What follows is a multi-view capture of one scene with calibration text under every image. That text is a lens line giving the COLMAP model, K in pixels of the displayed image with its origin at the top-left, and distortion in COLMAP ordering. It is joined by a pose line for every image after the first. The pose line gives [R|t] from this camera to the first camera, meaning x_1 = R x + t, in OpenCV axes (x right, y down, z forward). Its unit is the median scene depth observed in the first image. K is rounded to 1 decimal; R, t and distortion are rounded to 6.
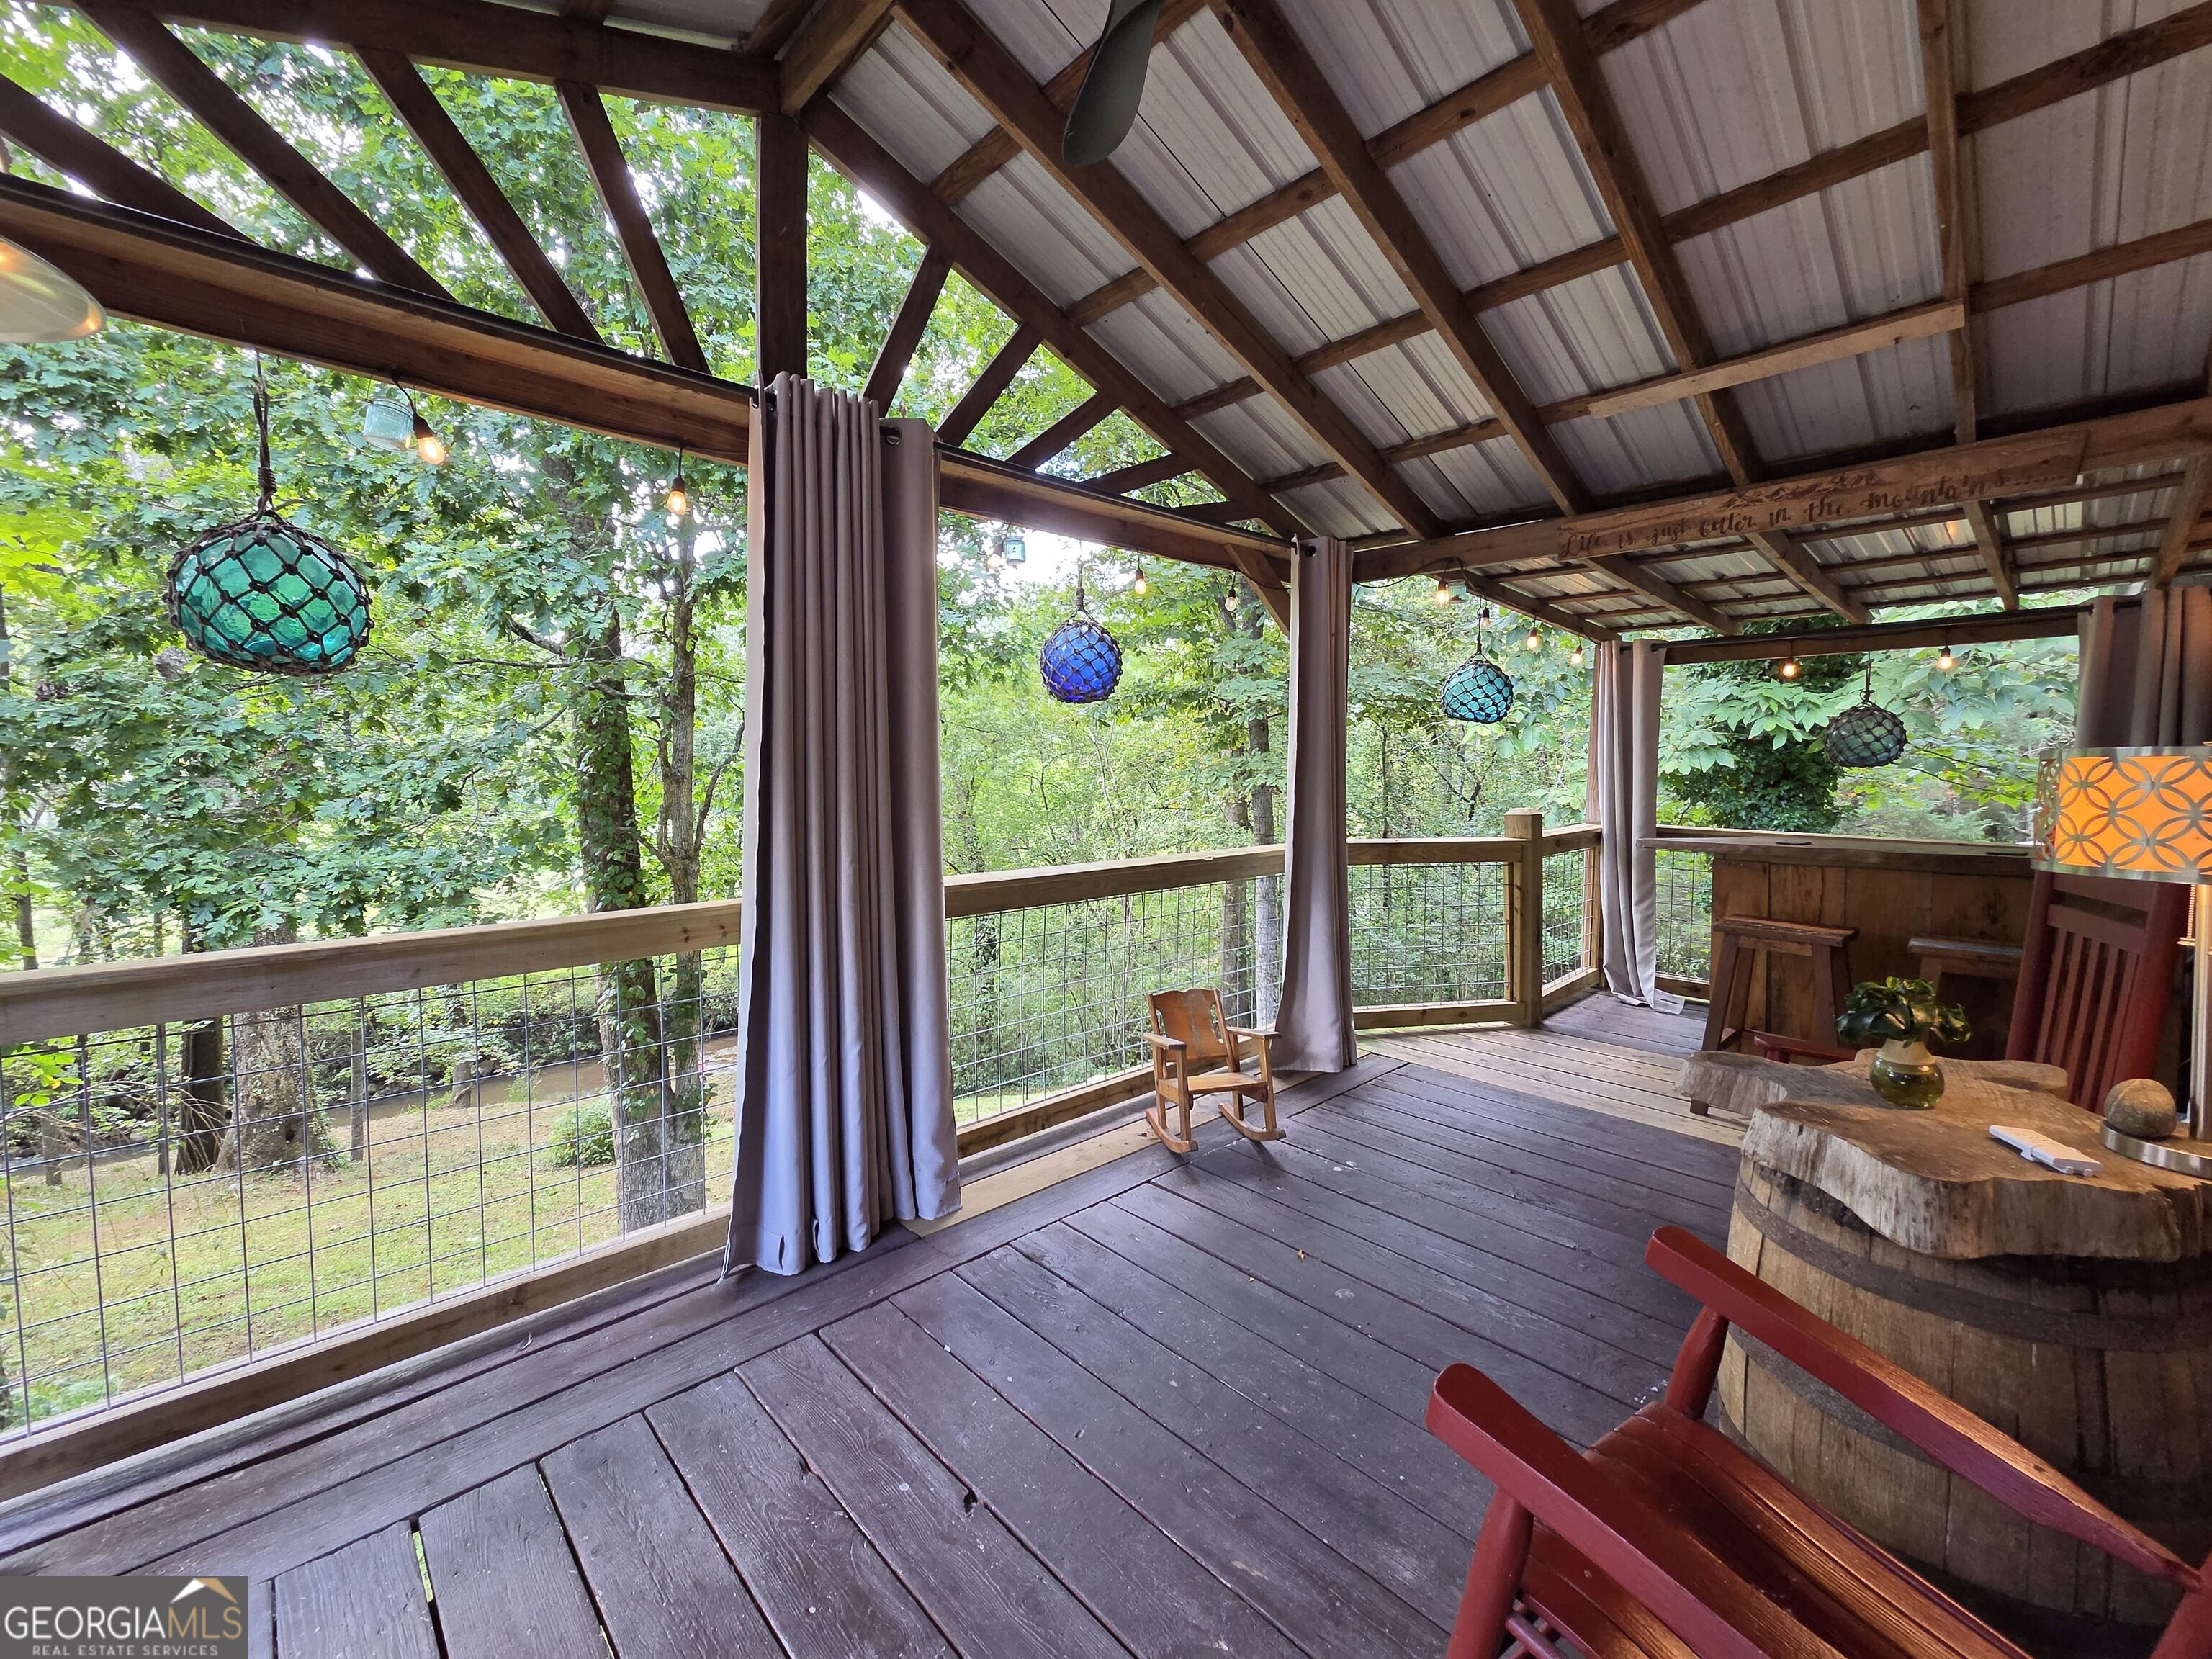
lens RADIAL K [[899.0, 0, 1108.2], [0, 899.0, 820.8], [0, 0, 1]] dist [0.001343, 0.000020]
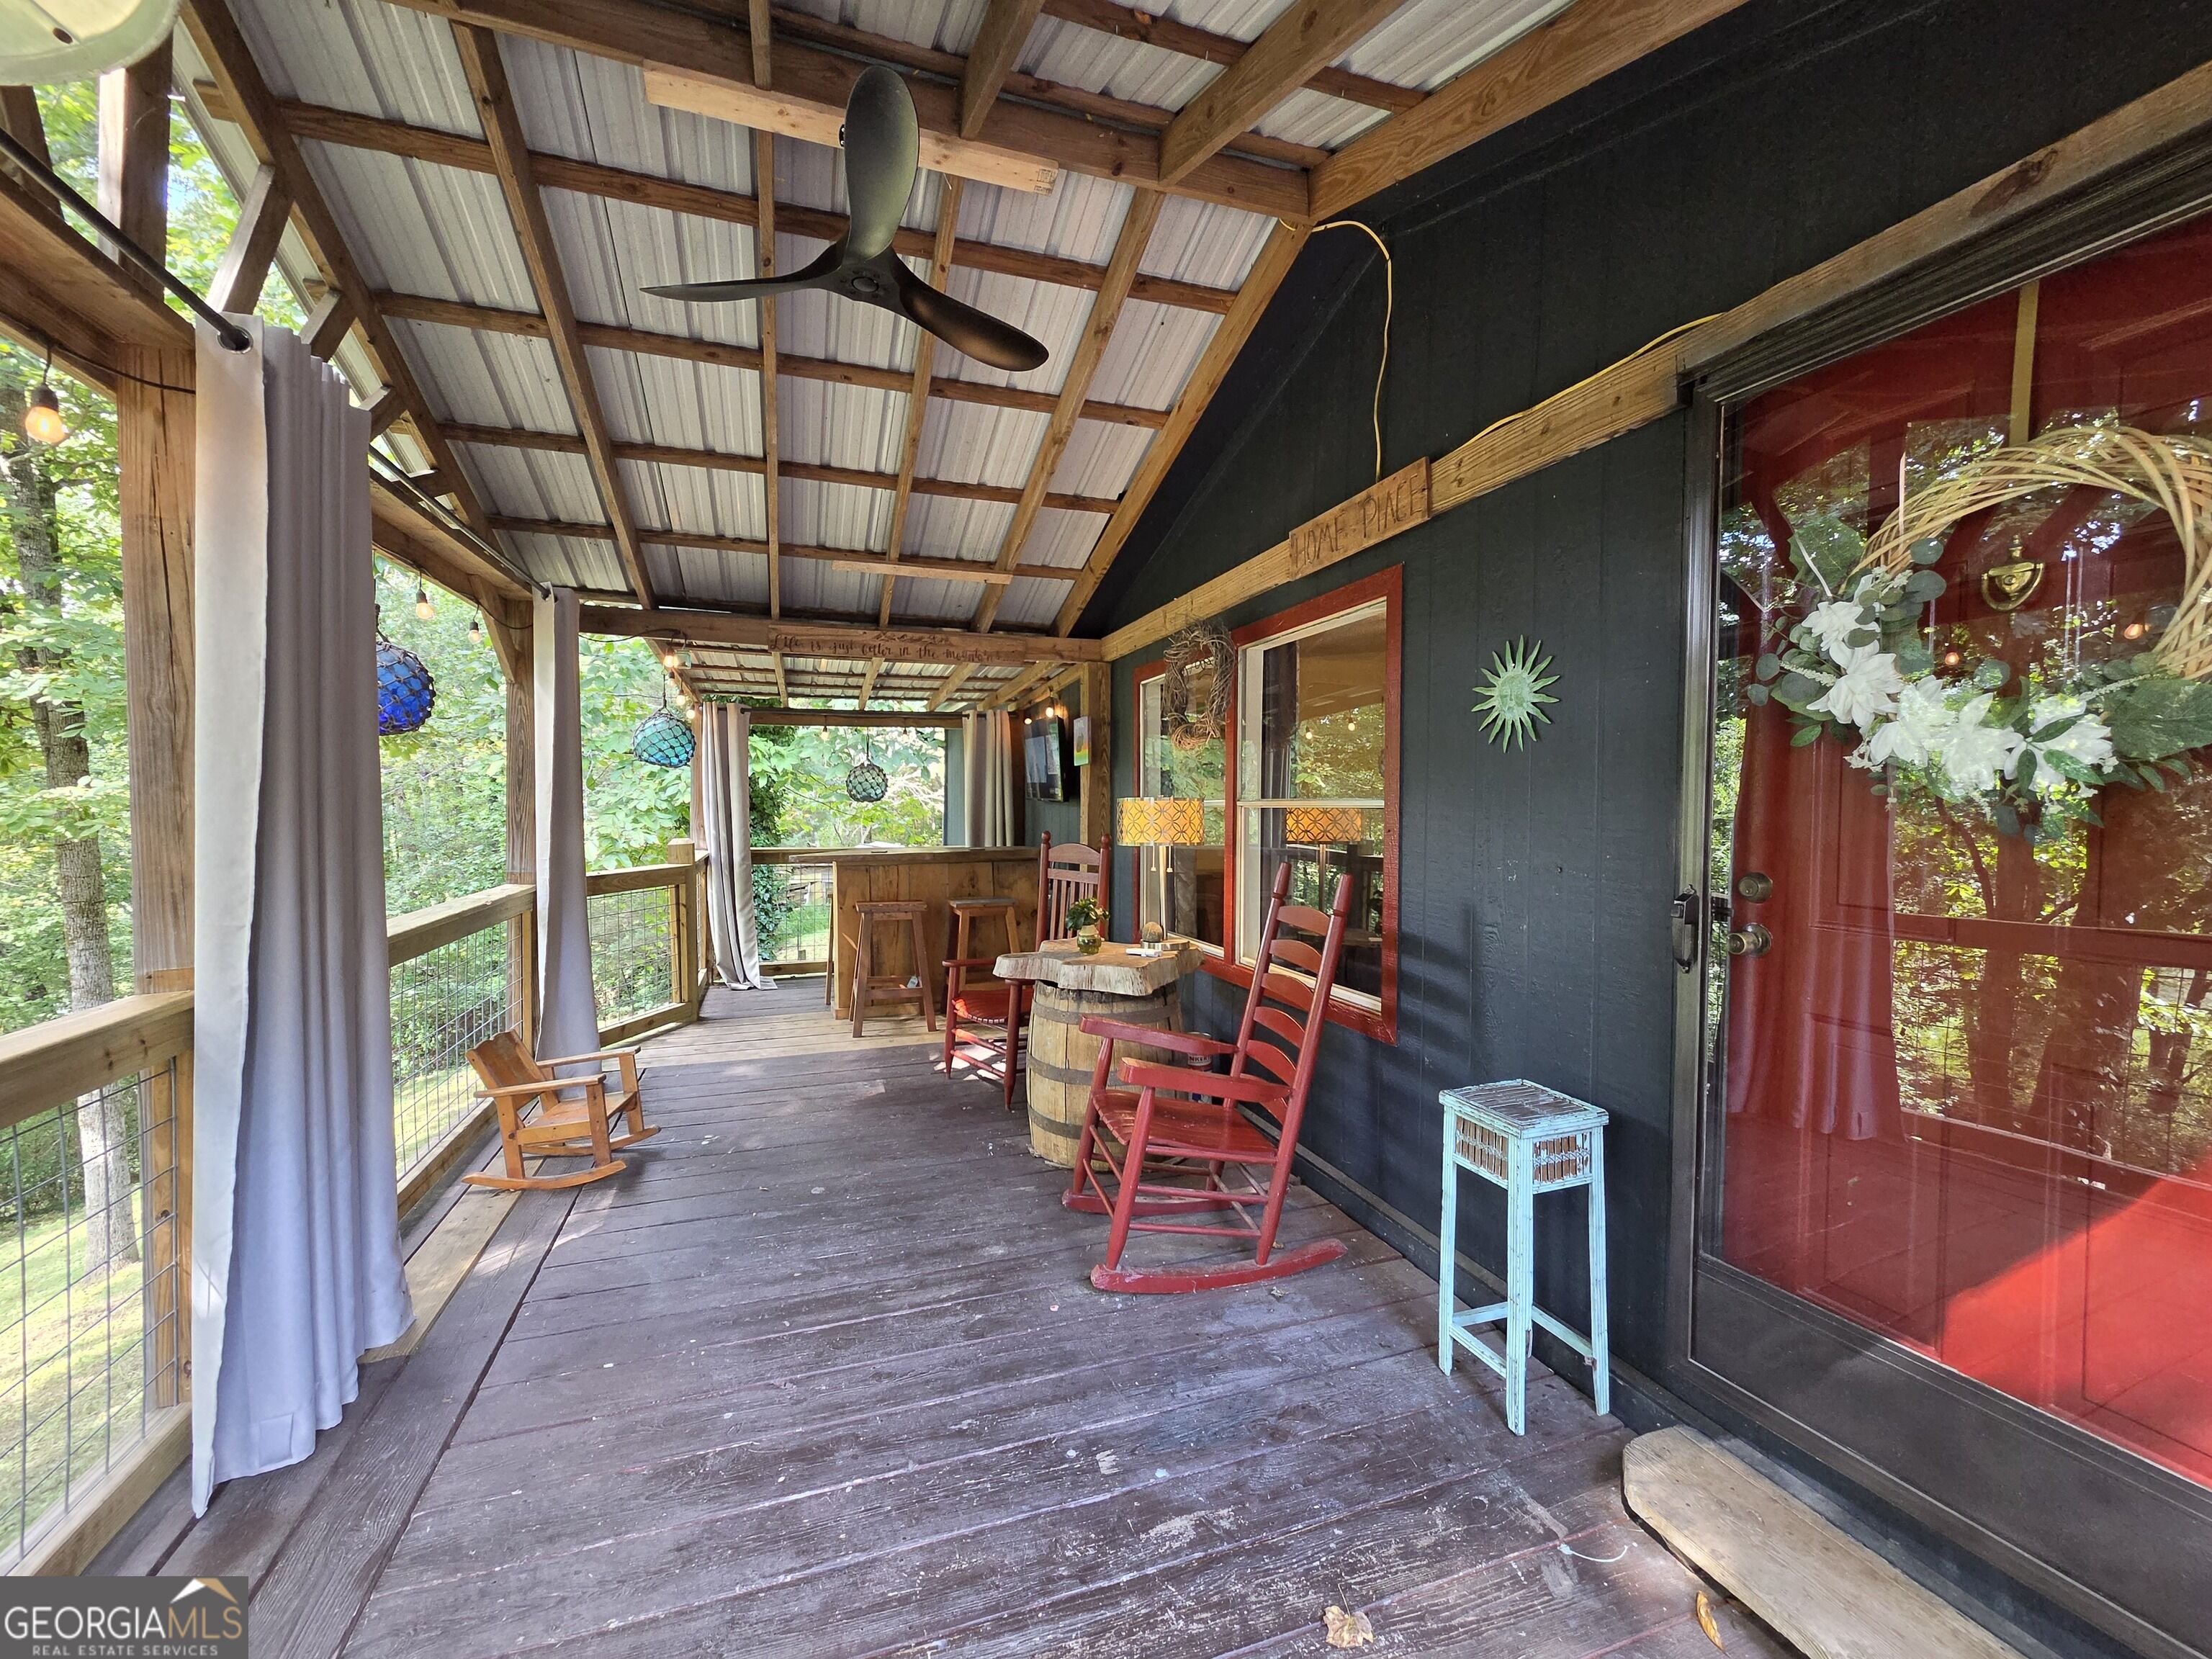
lens RADIAL K [[899.0, 0, 1111.4], [0, 899.0, 821.2], [0, 0, 1]] dist [0.001343, 0.000020]
pose [[0.400225, -0.022962, 0.916129, -0.548448], [0.054698, 0.998502, 0.001131, -0.008611], [-0.914783, 0.049658, 0.400881, 0.010434]]
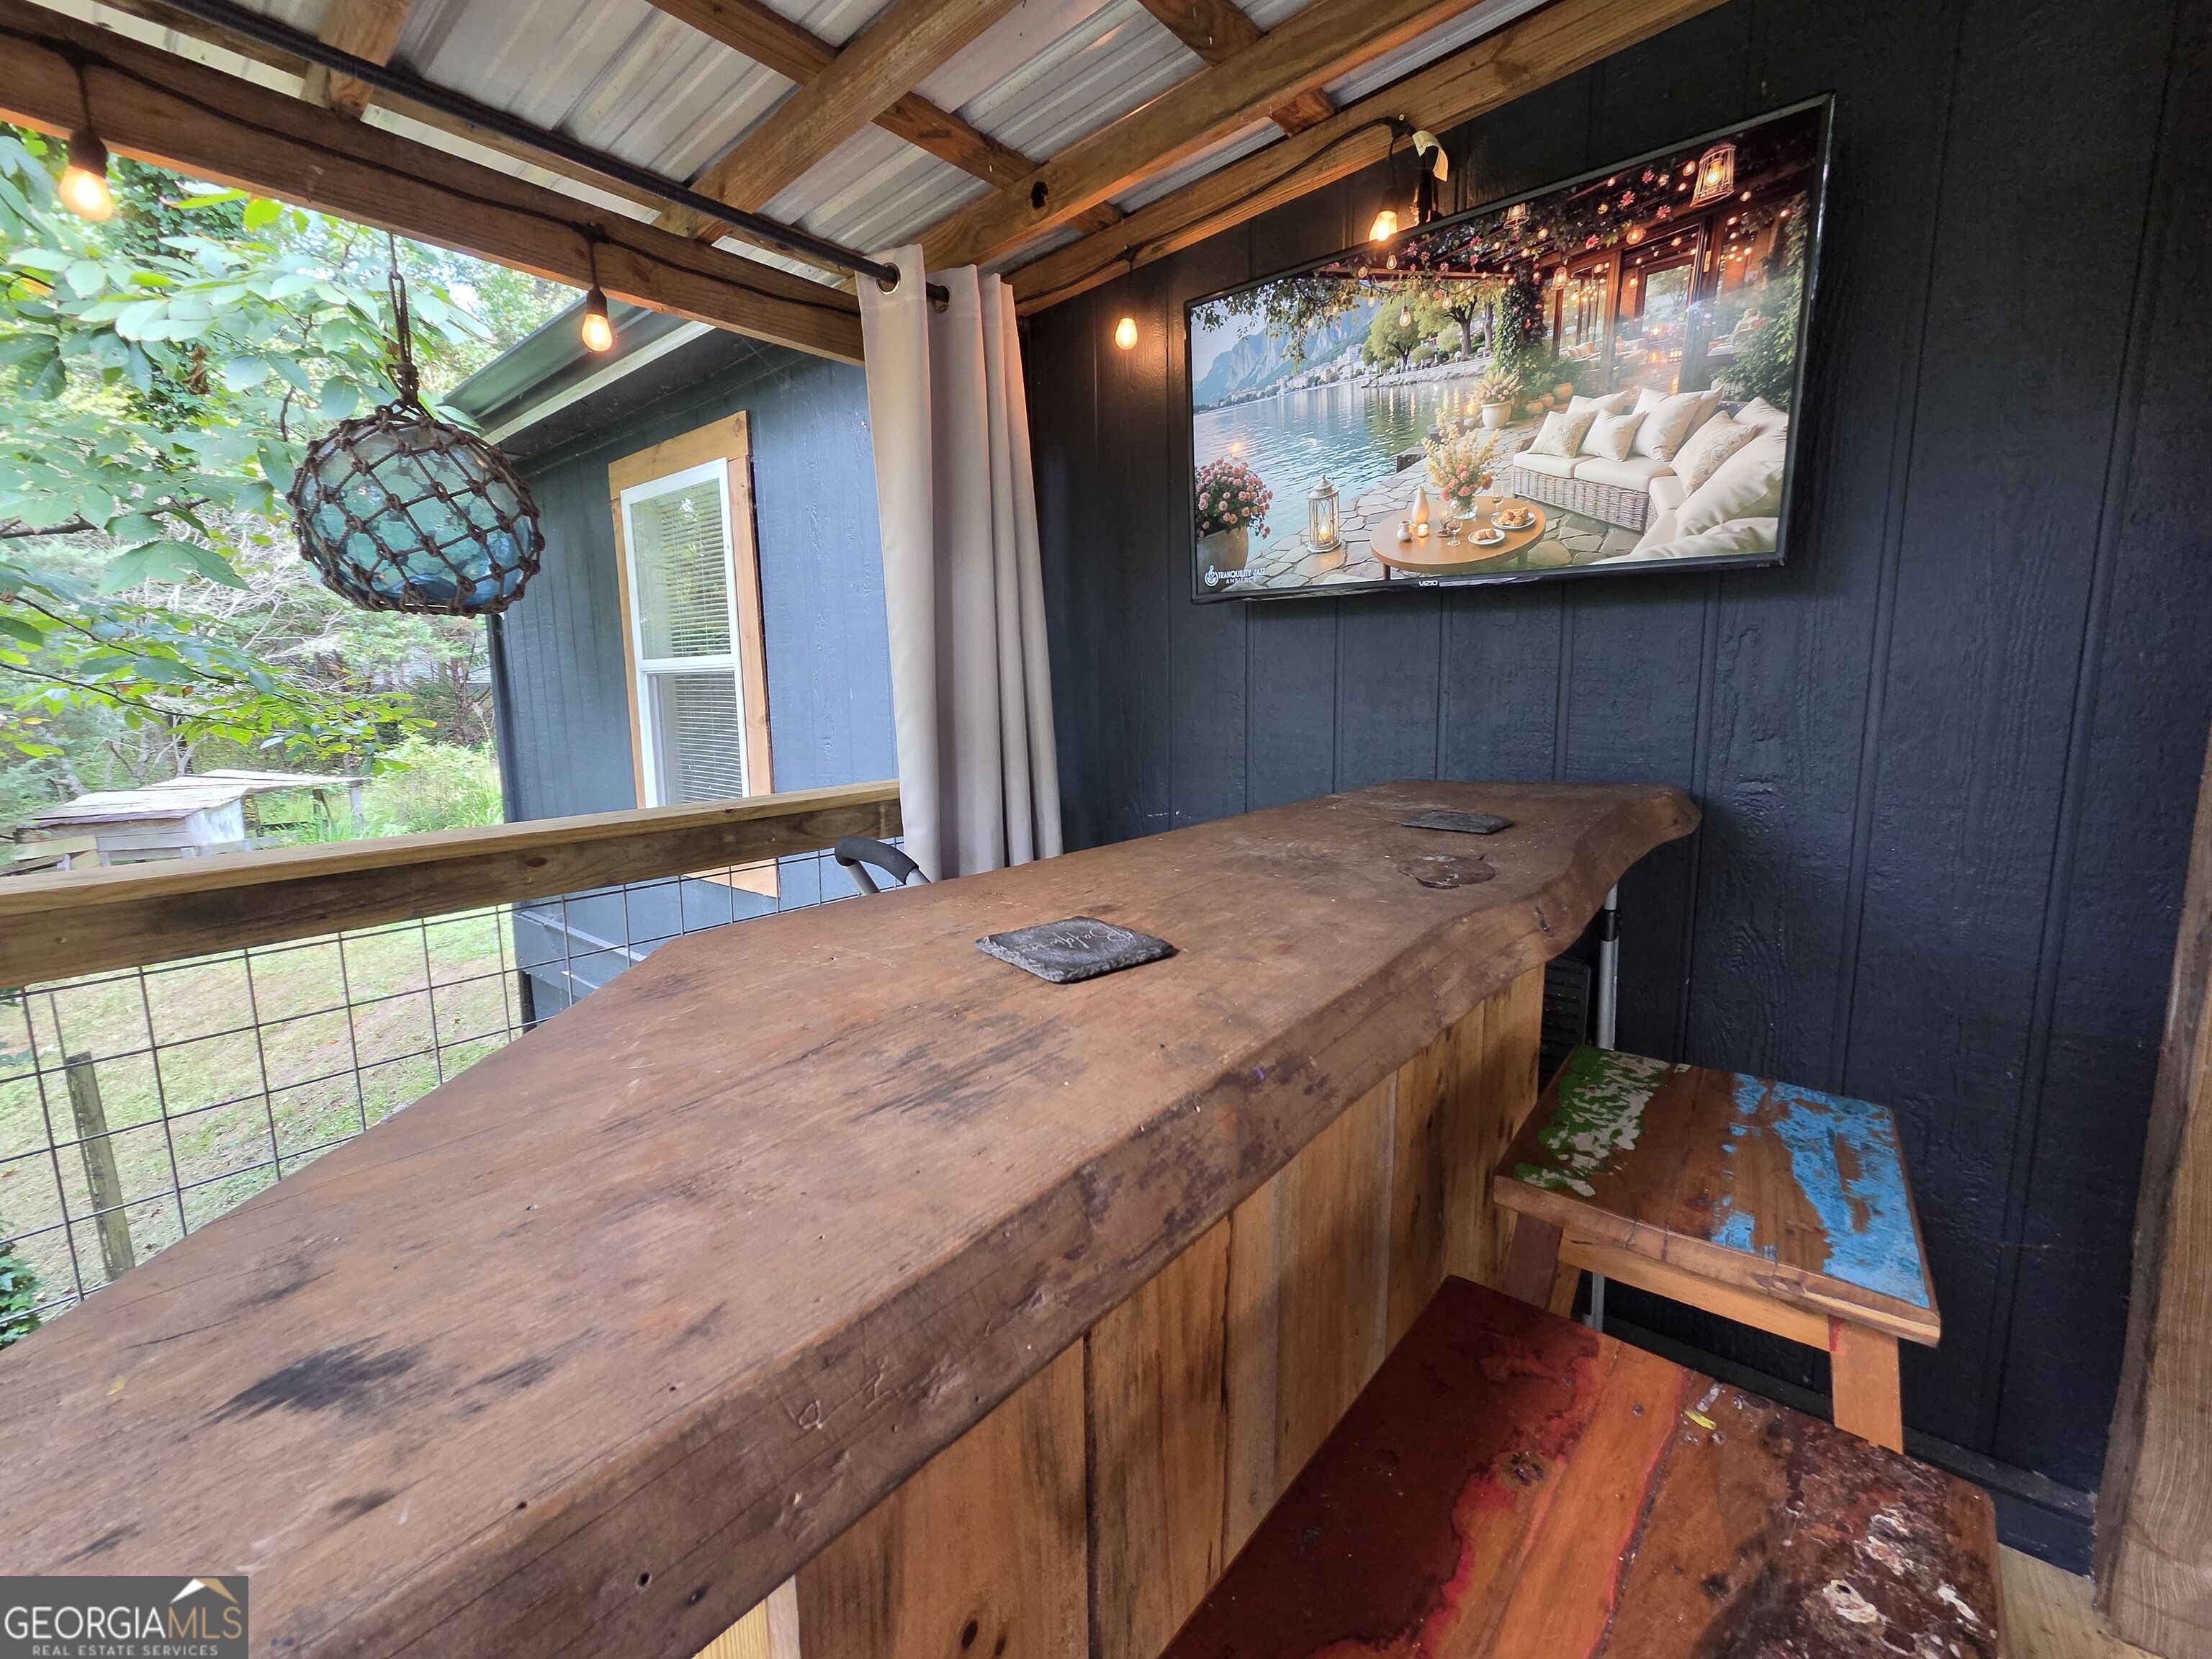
lens RADIAL K [[899.0, 0, 1111.4], [0, 899.0, 815.8], [0, 0, 1]] dist [0.001343, 0.000020]
pose [[-0.133724, -0.140293, 0.981038, 0.661892], [0.080714, 0.985098, 0.151876, -0.025180], [-0.987726, 0.099493, -0.120408, 1.110338]]
